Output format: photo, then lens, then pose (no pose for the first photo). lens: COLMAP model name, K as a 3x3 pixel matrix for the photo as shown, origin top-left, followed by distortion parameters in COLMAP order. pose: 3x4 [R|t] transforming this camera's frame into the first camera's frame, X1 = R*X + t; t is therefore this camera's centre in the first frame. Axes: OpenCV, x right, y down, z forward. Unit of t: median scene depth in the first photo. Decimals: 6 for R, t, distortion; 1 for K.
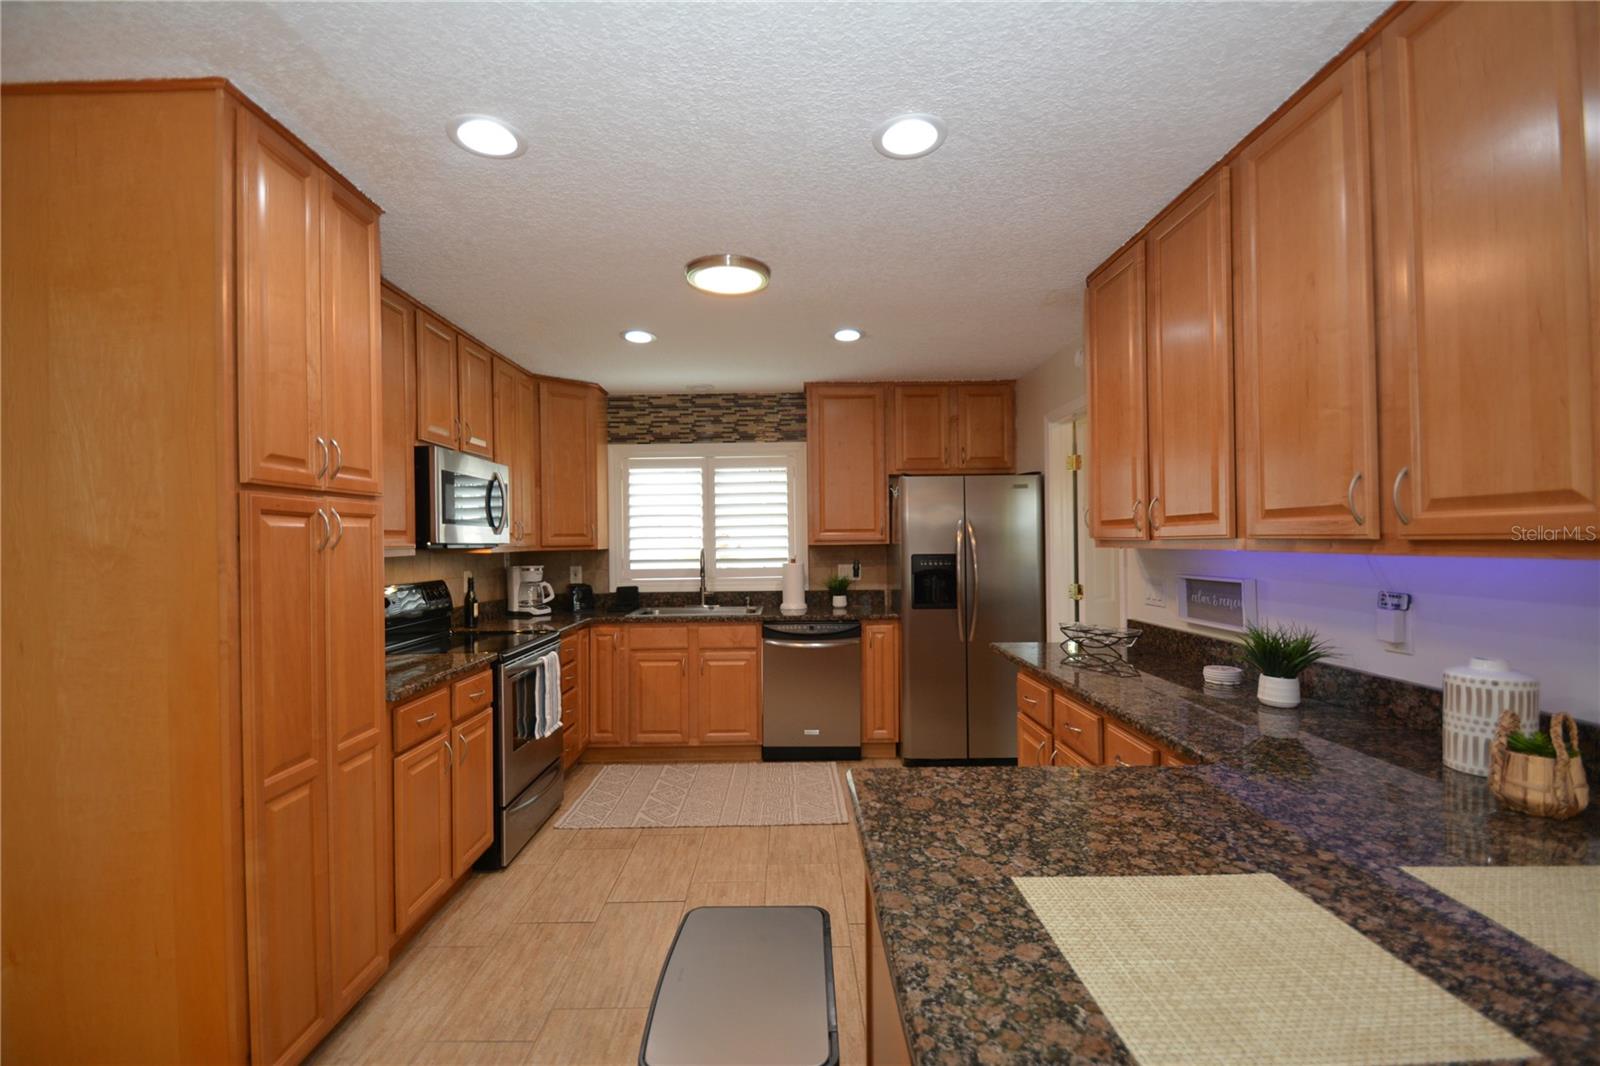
lens RADIAL K [[700.0, 0, 801.8], [0, 700.0, 536.4], [0, 0, 1]] dist [0.009944, -0.013198]
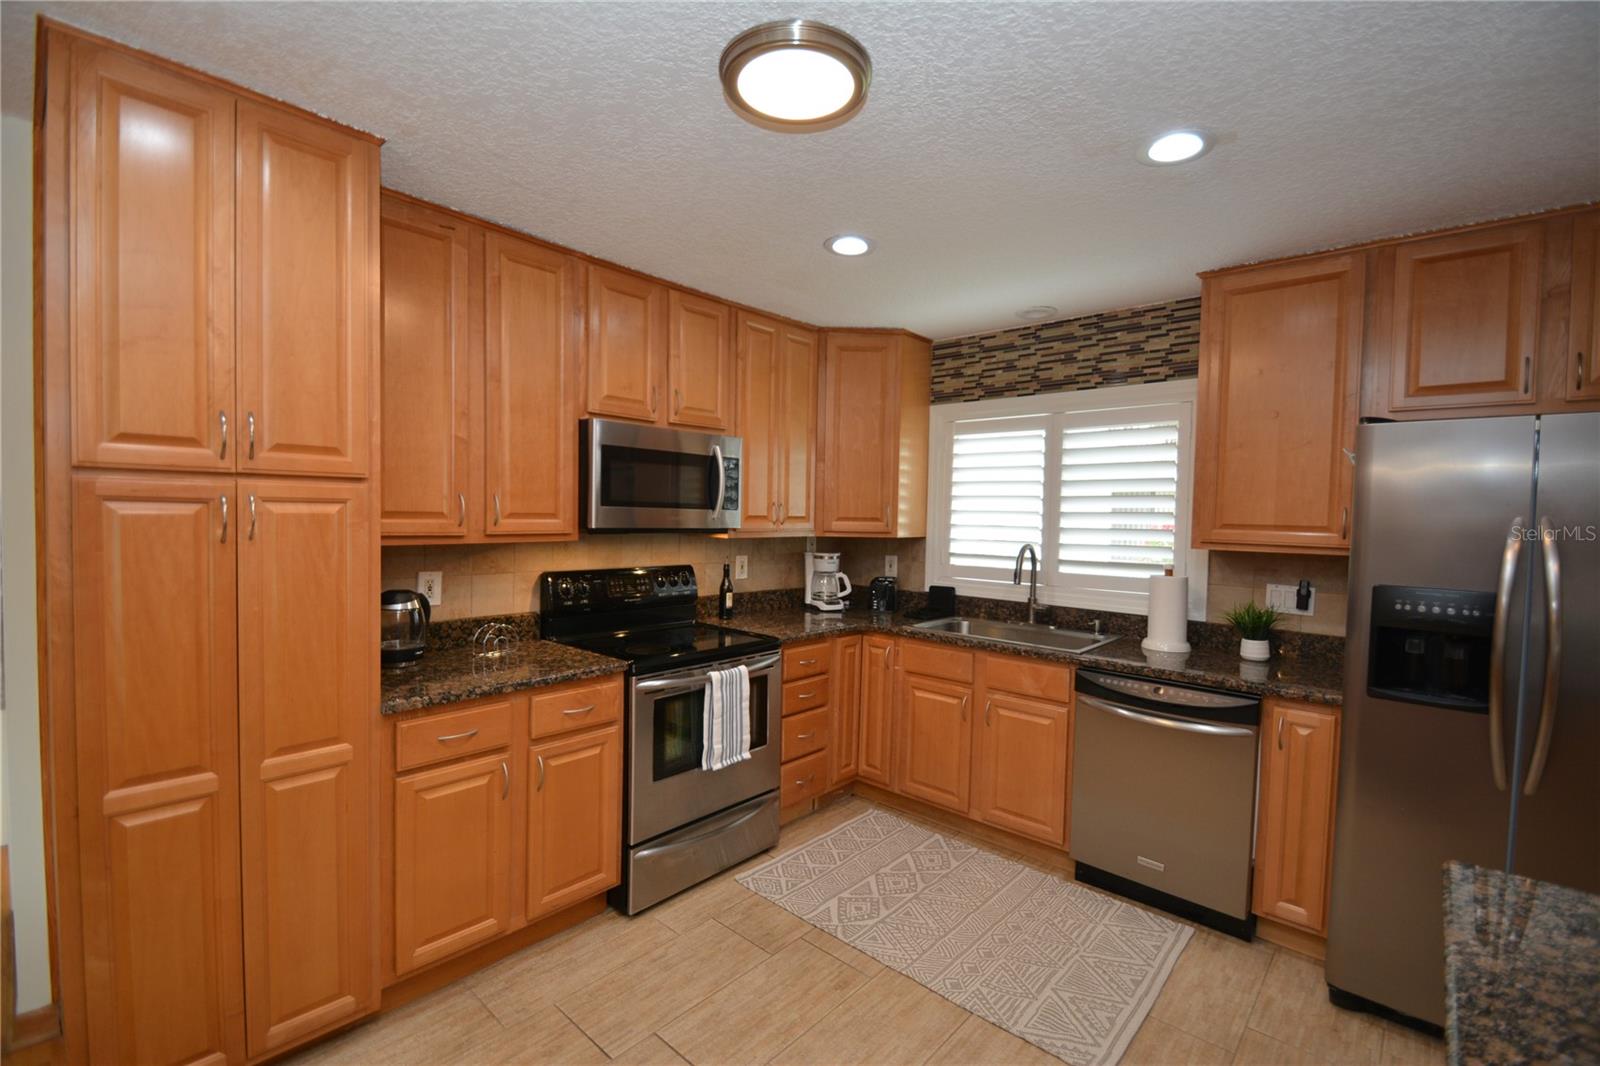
lens RADIAL K [[700.0, 0, 805.1], [0, 700.0, 537.4], [0, 0, 1]] dist [0.009944, -0.013198]
pose [[0.731632, 0.052309, -0.679690, 0.184080], [-0.026257, 0.998474, 0.048578, -0.018757], [0.681194, -0.017695, 0.731889, 0.353063]]
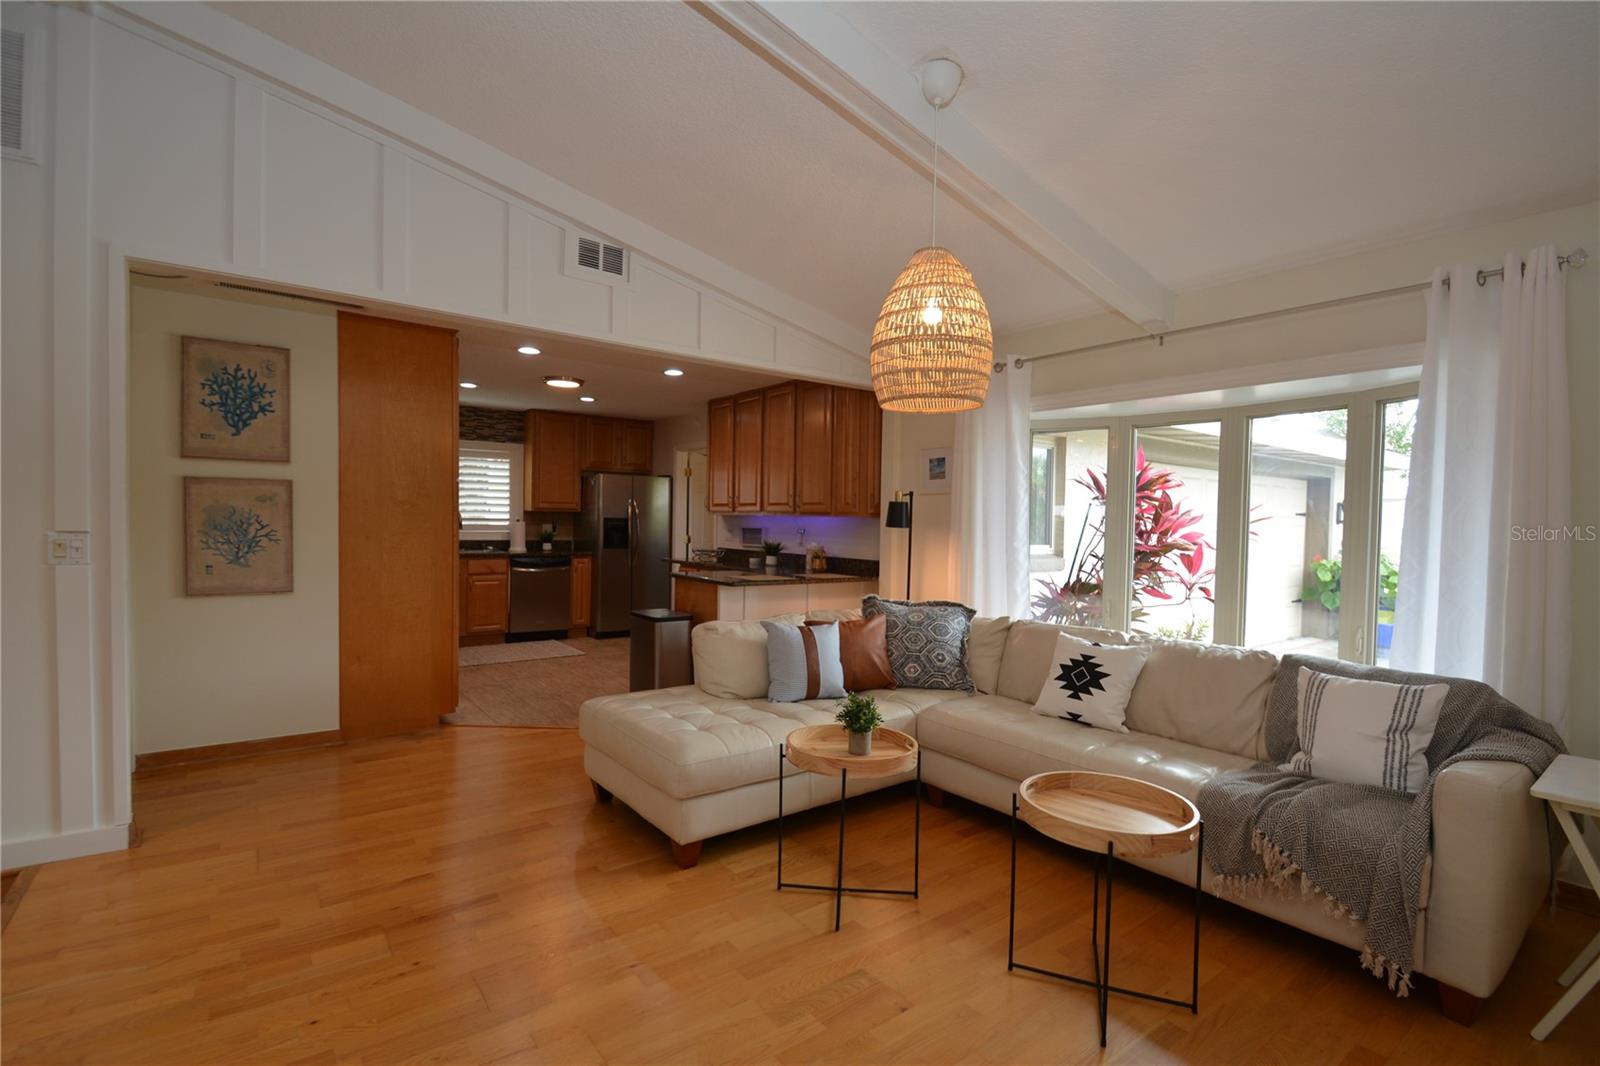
lens RADIAL K [[727.7, 0, 808.5], [0, 727.7, 542.2], [0, 0, 1]] dist [0.003547, -0.009978]
pose [[0.803488, 0.008562, 0.595260, -0.495174], [-0.031834, 0.999084, 0.028598, 0.017280], [-0.594469, -0.041928, 0.803024, -0.752658]]
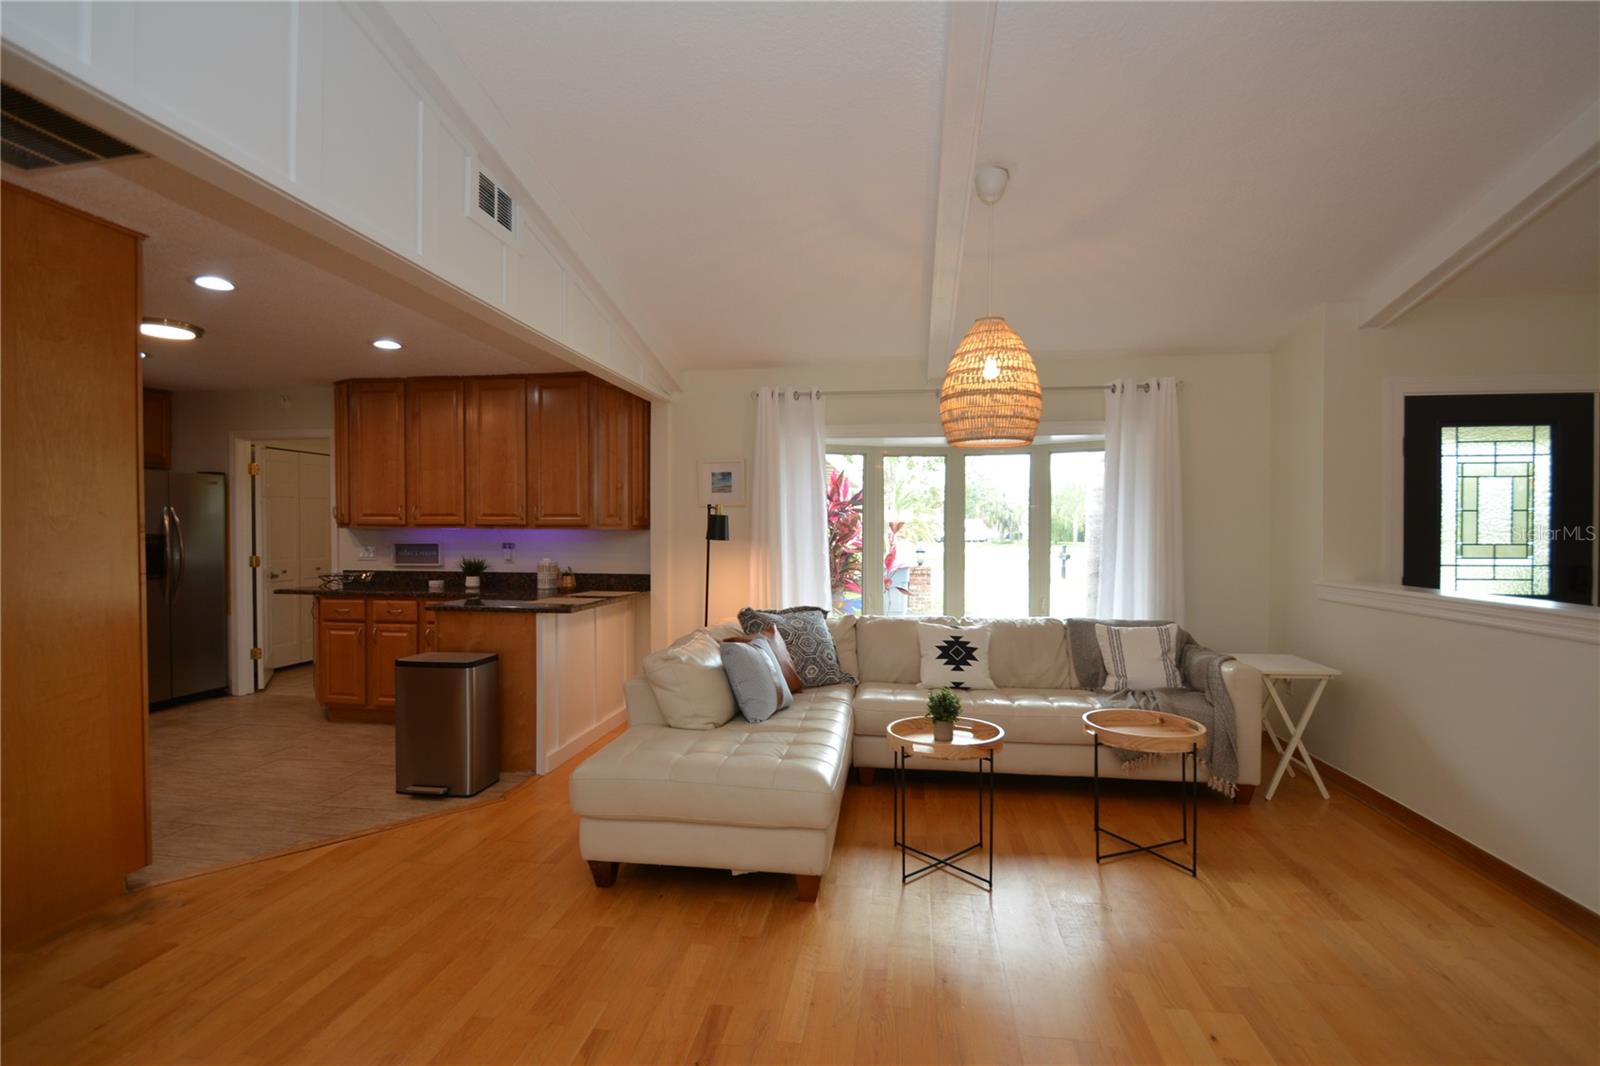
lens RADIAL K [[727.7, 0, 803.0], [0, 727.7, 537.9], [0, 0, 1]] dist [0.003547, -0.009978]
pose [[0.162277, 0.005603, 0.986729, -0.795797], [-0.012055, 0.999921, -0.003695, 0.021517], [-0.986672, -0.011295, 0.162331, -0.291669]]
